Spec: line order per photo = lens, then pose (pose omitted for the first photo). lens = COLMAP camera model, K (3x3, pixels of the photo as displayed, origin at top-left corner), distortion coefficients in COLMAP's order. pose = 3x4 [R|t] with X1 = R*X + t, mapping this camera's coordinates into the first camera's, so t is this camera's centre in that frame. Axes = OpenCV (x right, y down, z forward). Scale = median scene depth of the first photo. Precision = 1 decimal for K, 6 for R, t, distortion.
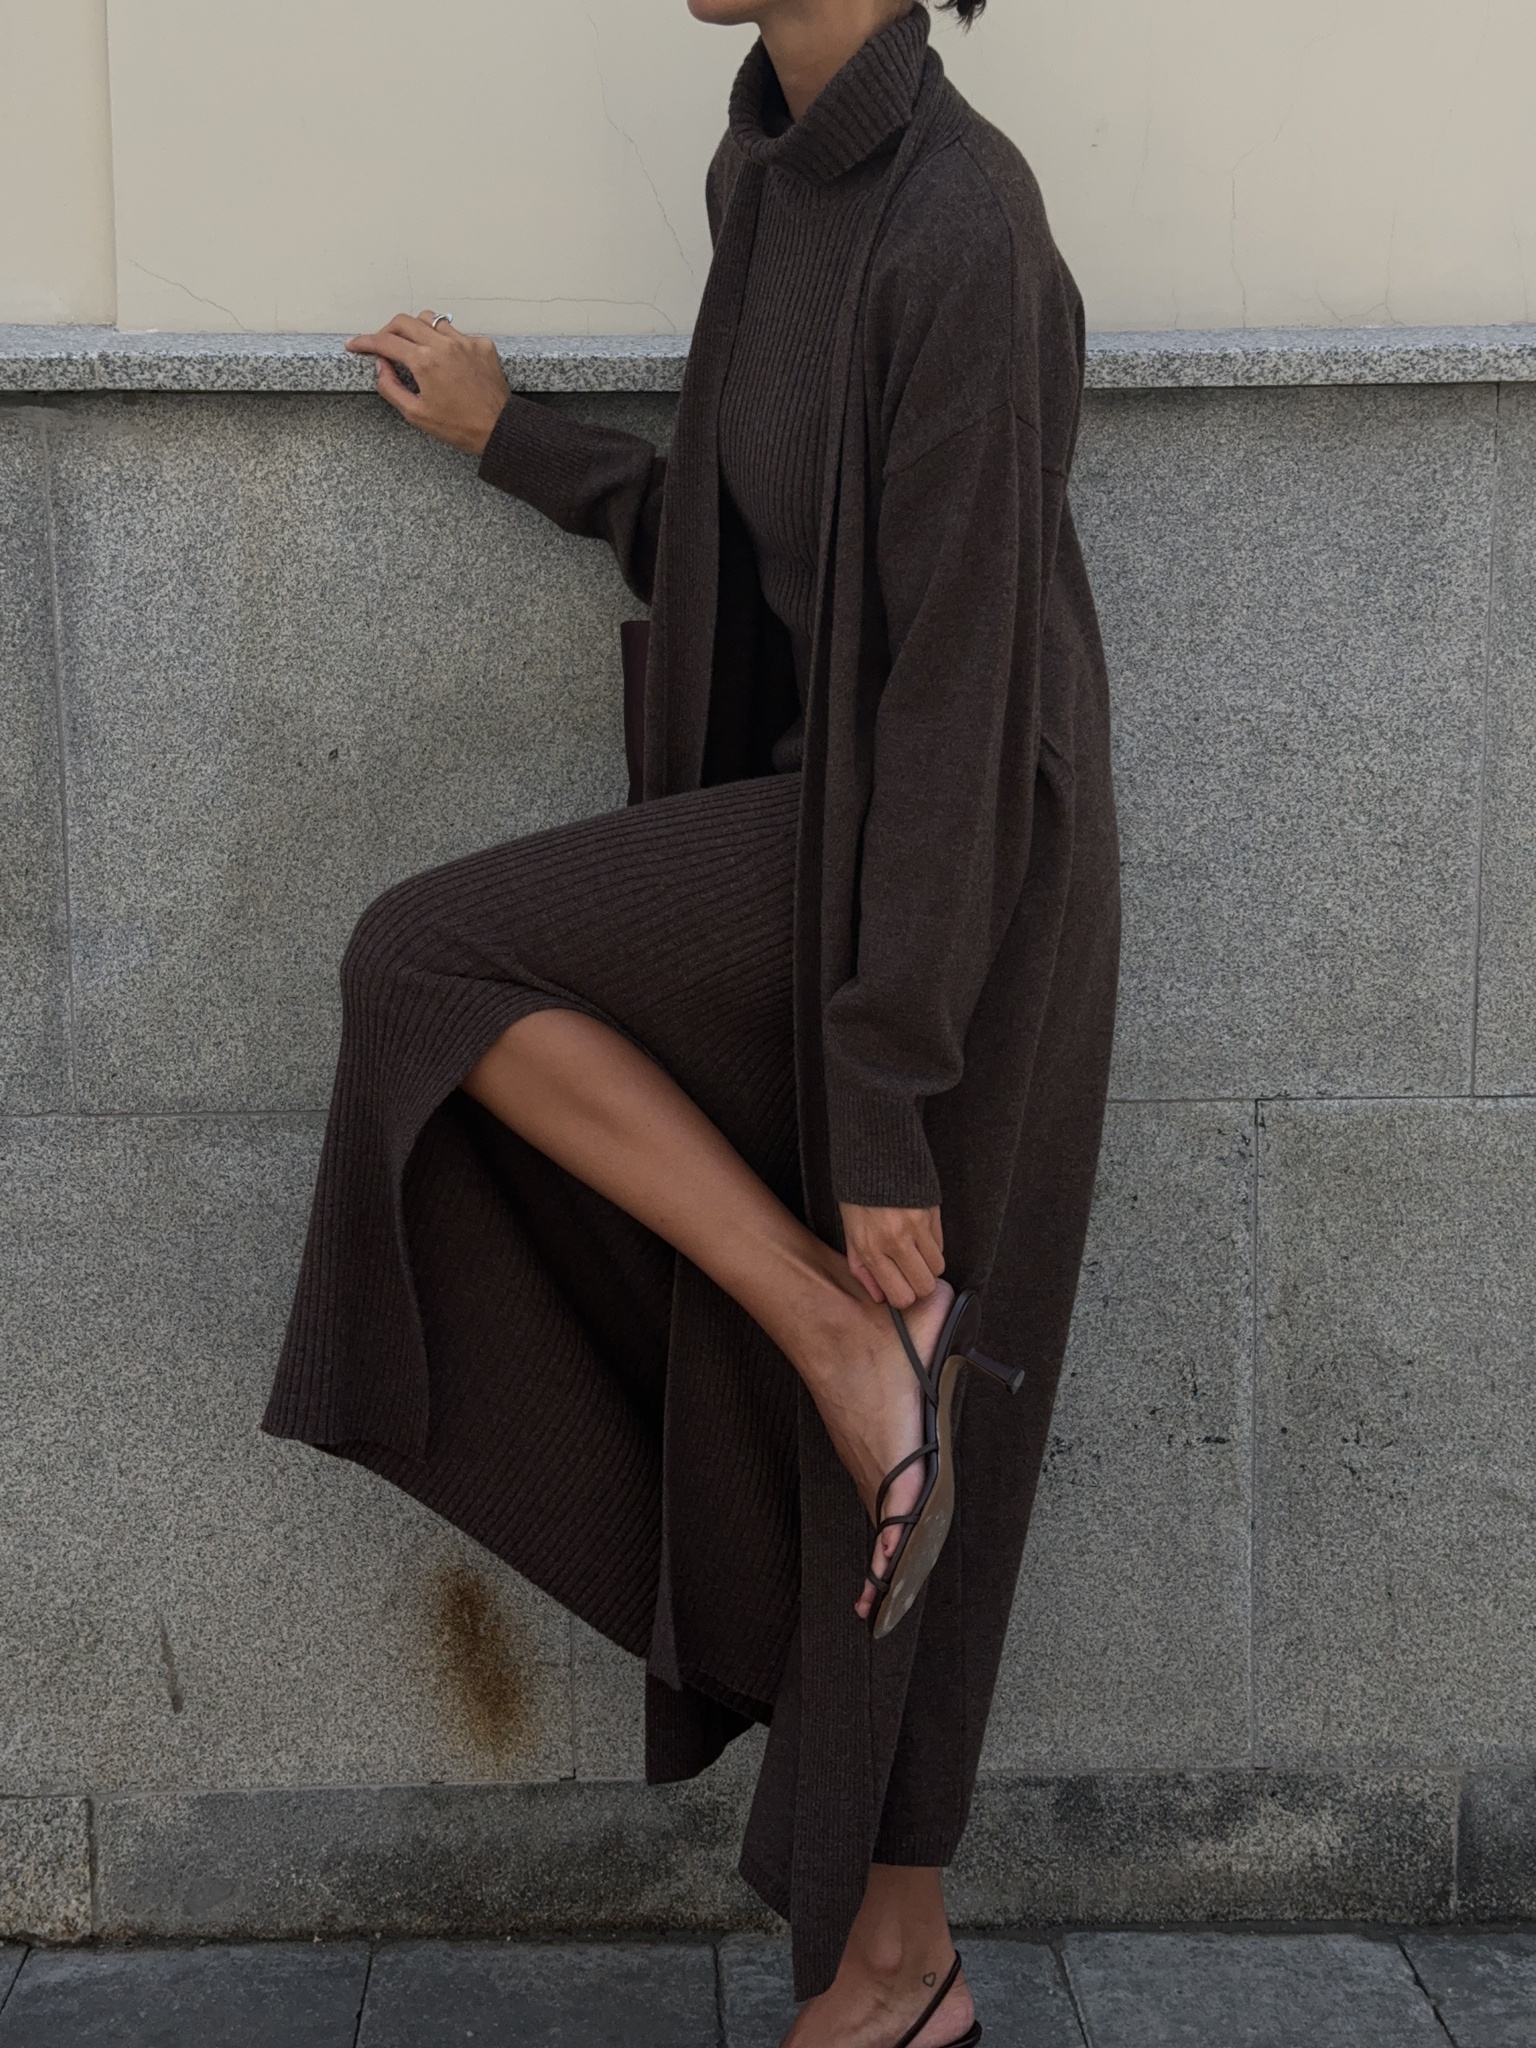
lens RADIAL K [[2899.1, 0, 785.4], [0, 2899.1, 1048.6], [0, 0, 1]] dist [0.119226, 0.000000]
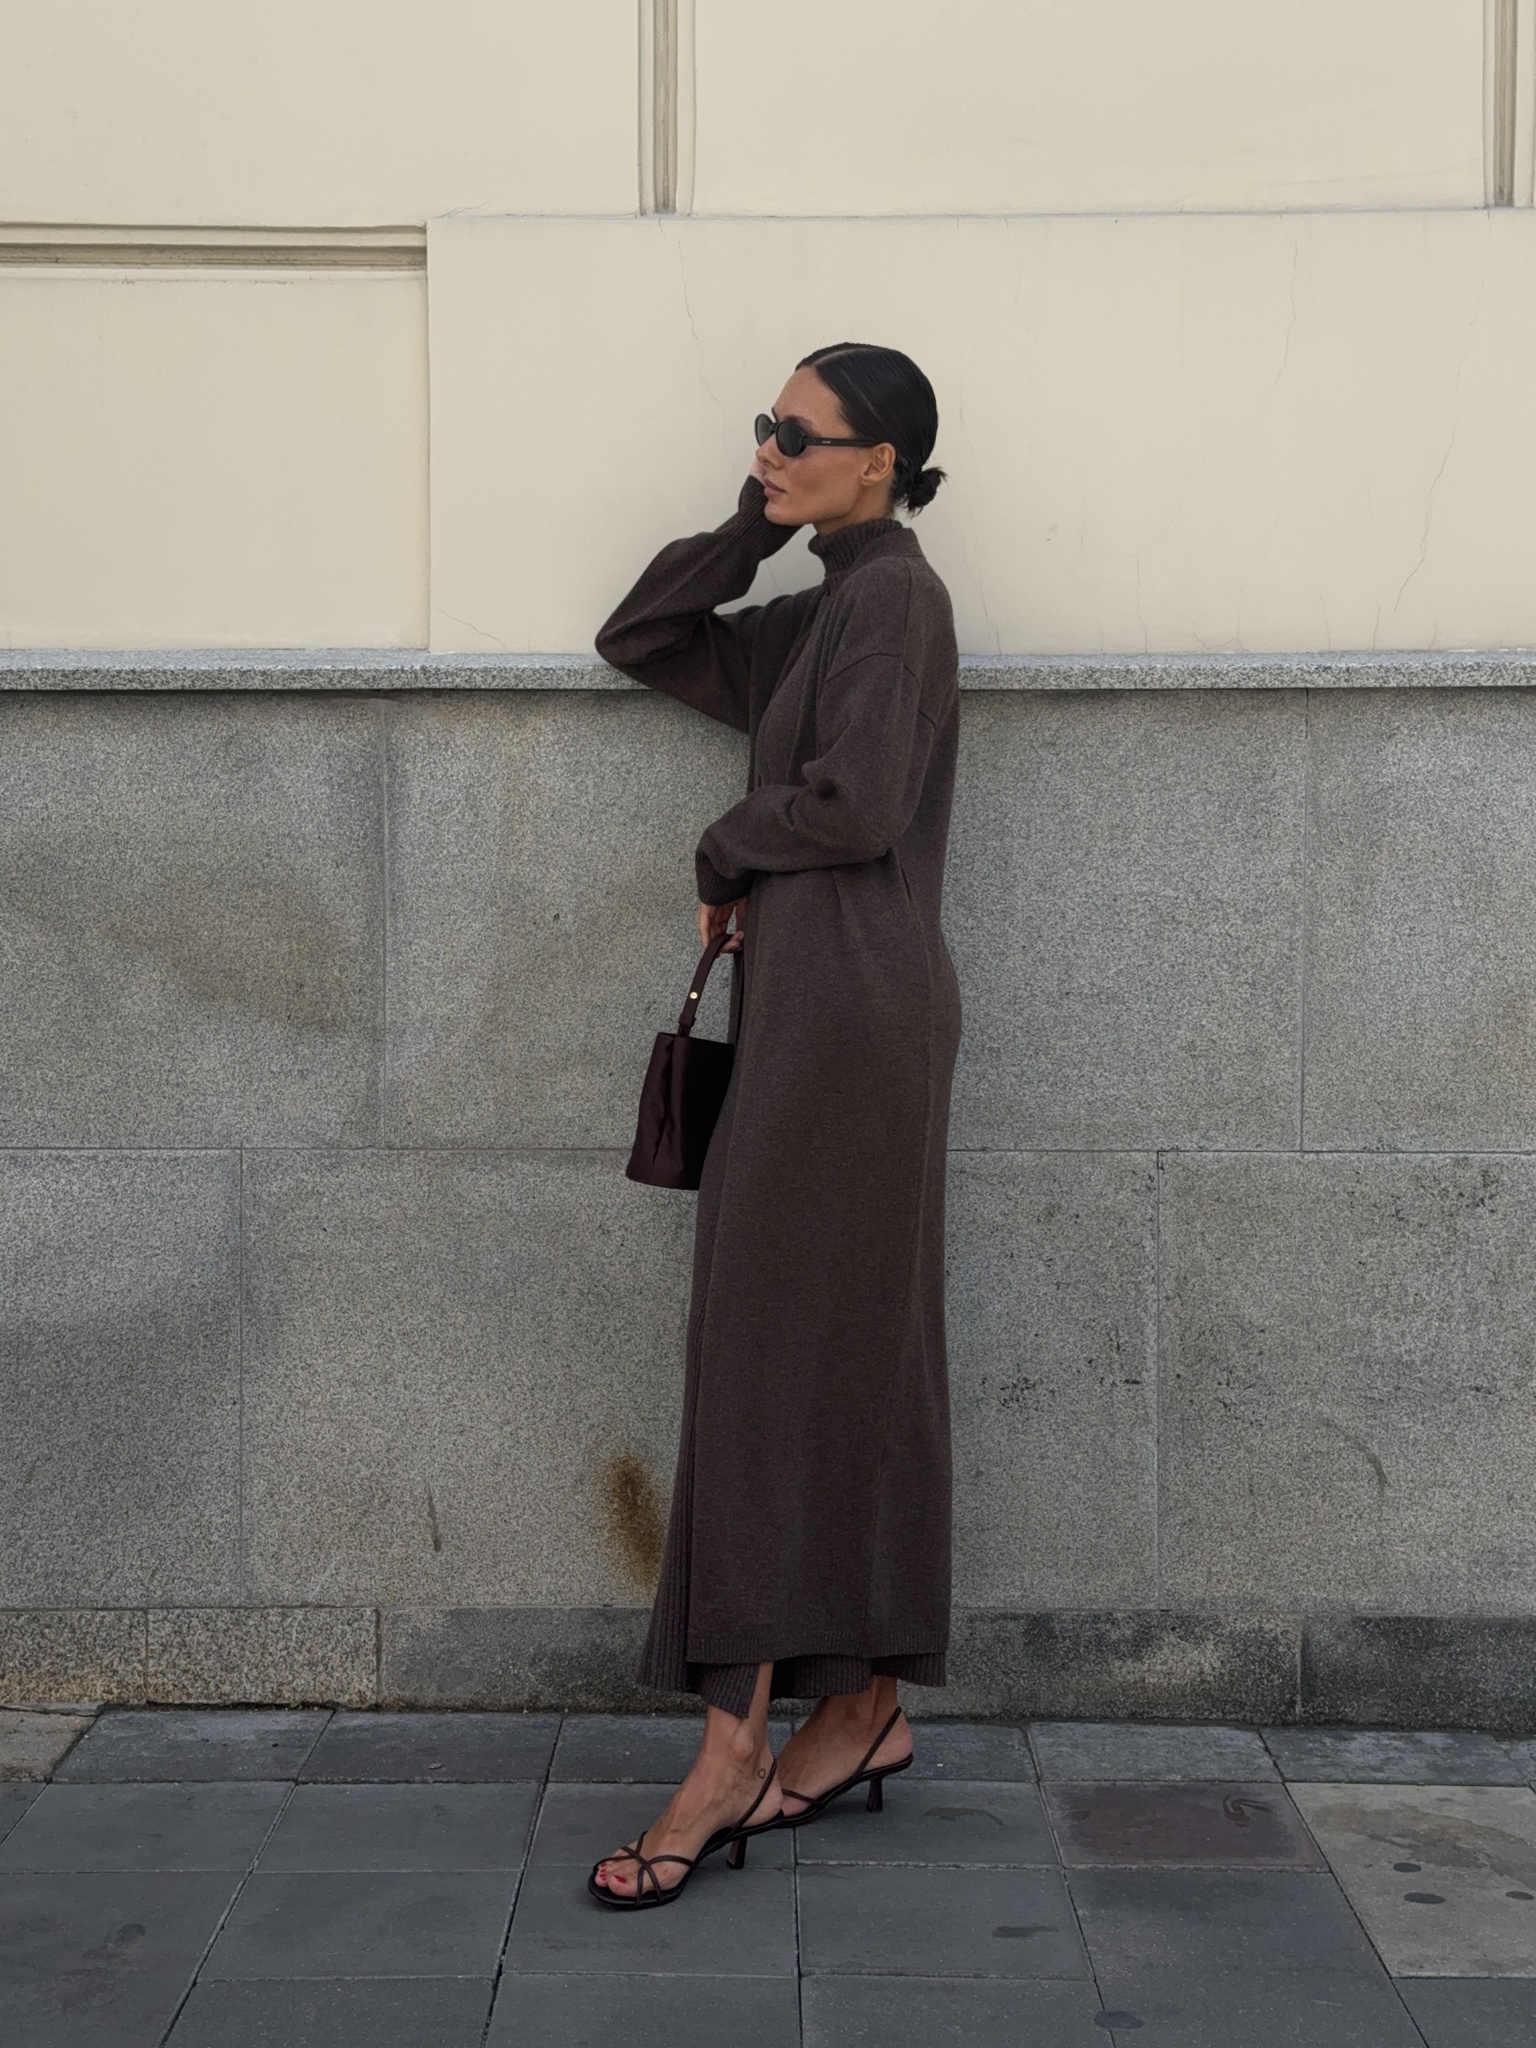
lens RADIAL K [[2899.1, 0, 801.9], [0, 2899.1, 1033.5], [0, 0, 1]] dist [0.119226, 0.000000]
pose [[0.998750, 0.010540, -0.048869, 0.050559], [-0.015544, 0.994540, -0.103189, 0.115205], [0.047515, 0.103820, 0.993461, -0.512100]]
